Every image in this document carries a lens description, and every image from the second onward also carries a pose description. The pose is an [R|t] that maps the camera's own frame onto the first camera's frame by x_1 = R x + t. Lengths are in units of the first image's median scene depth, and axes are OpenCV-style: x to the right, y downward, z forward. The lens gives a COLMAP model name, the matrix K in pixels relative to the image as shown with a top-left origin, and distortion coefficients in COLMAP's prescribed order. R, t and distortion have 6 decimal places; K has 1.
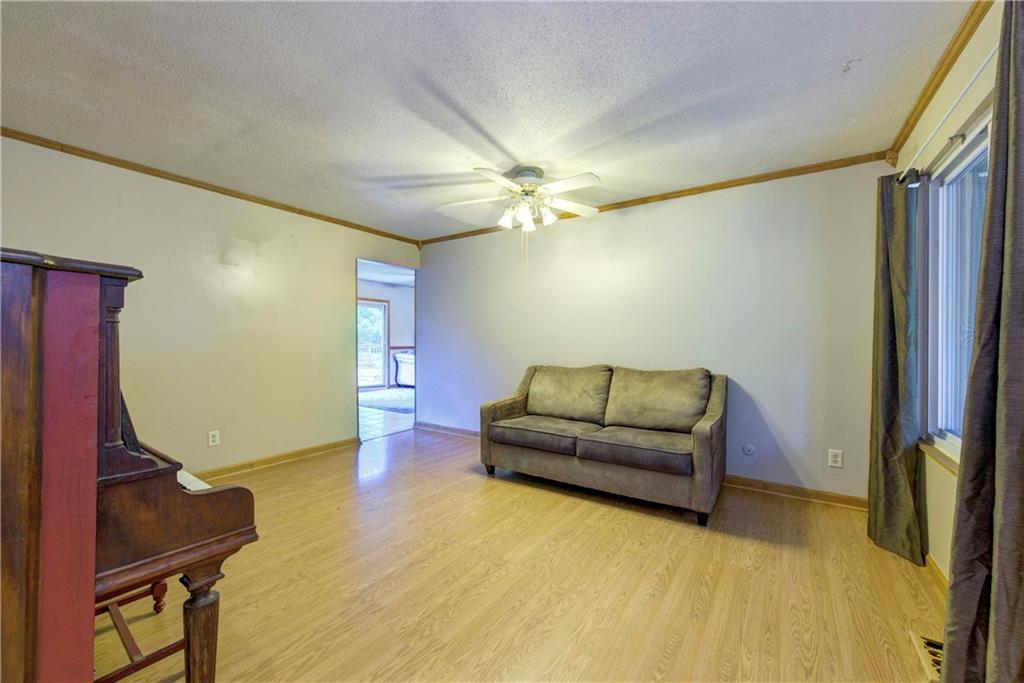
lens RADIAL K [[398.0, 0, 515.0], [0, 398.0, 341.3], [0, 0, 1]] dist [-0.001701, -0.000232]
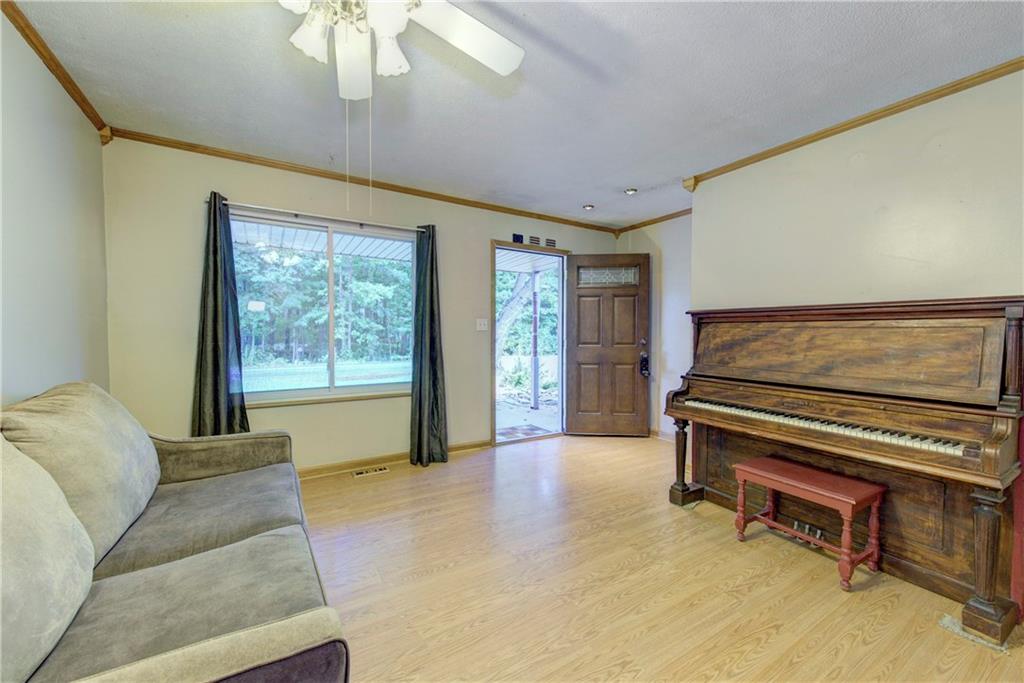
lens RADIAL K [[398.0, 0, 515.3], [0, 398.0, 340.5], [0, 0, 1]] dist [-0.001701, -0.000232]
pose [[-0.913926, -0.014299, 0.405629, -0.388024], [-0.003529, 0.999621, 0.027286, -0.009334], [-0.405866, 0.023505, -0.913630, 1.761328]]
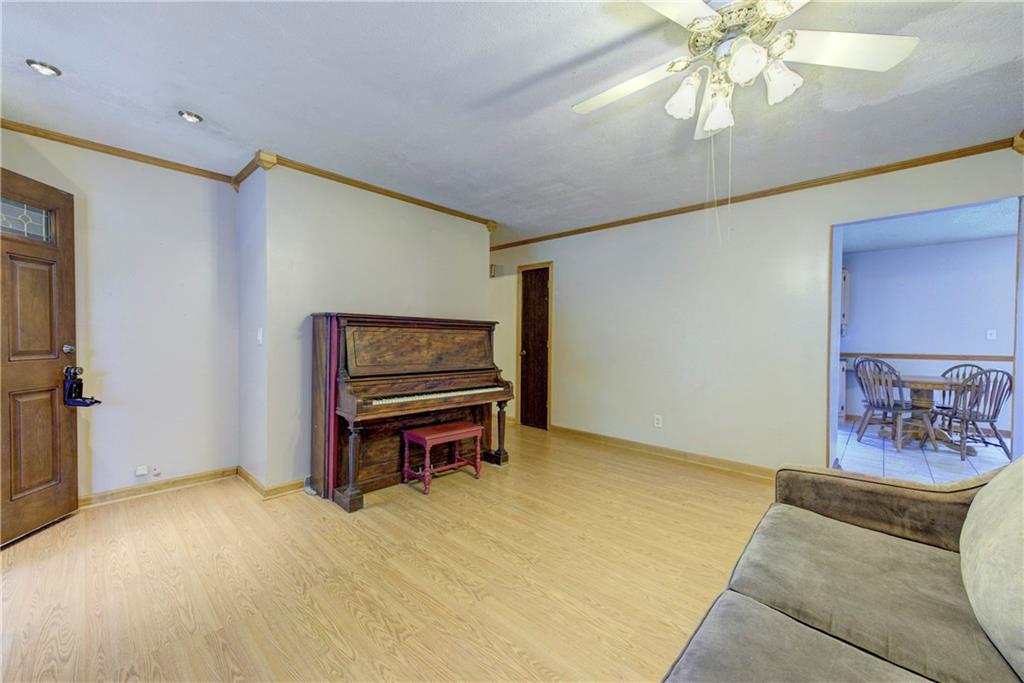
lens RADIAL K [[398.0, 0, 514.3], [0, 398.0, 341.5], [0, 0, 1]] dist [-0.001701, -0.000232]
pose [[-0.148238, 0.005725, -0.988935, 0.747089], [-0.016194, 0.999835, 0.008215, -0.001377], [0.988819, 0.017232, -0.148121, 1.105248]]
